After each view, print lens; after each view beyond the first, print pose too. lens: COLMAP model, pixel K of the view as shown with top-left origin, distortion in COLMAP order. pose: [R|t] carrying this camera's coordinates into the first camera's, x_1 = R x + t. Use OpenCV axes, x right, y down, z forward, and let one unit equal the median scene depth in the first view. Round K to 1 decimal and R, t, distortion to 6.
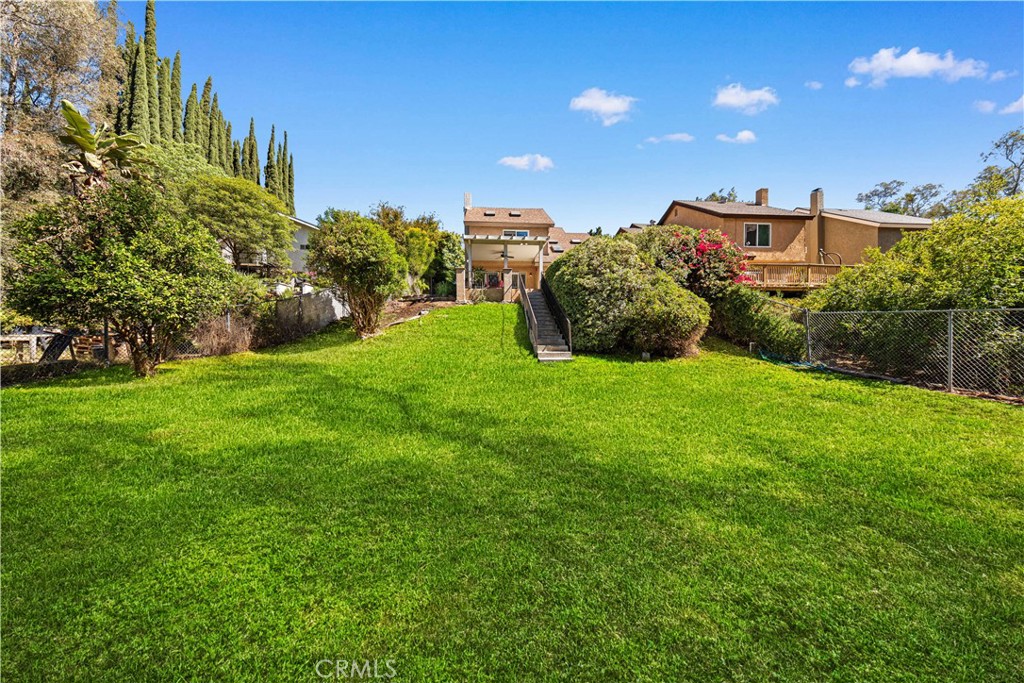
lens RADIAL K [[322.4, 0, 506.4], [0, 322.4, 341.9], [0, 0, 1]] dist [-0.000316, -0.000040]
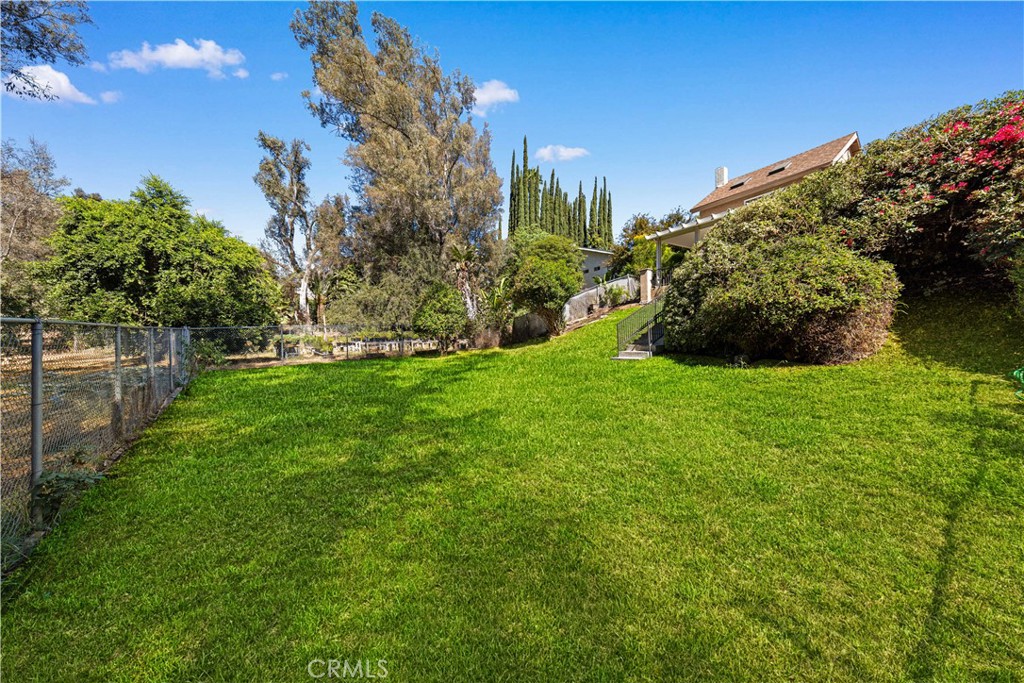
lens RADIAL K [[322.4, 0, 506.4], [0, 322.4, 341.9], [0, 0, 1]] dist [-0.000316, -0.000040]
pose [[0.453576, -0.002342, -0.891215, 0.823259], [0.008917, 0.999958, 0.001911, -0.003627], [0.891173, -0.008814, 0.453578, 0.188701]]
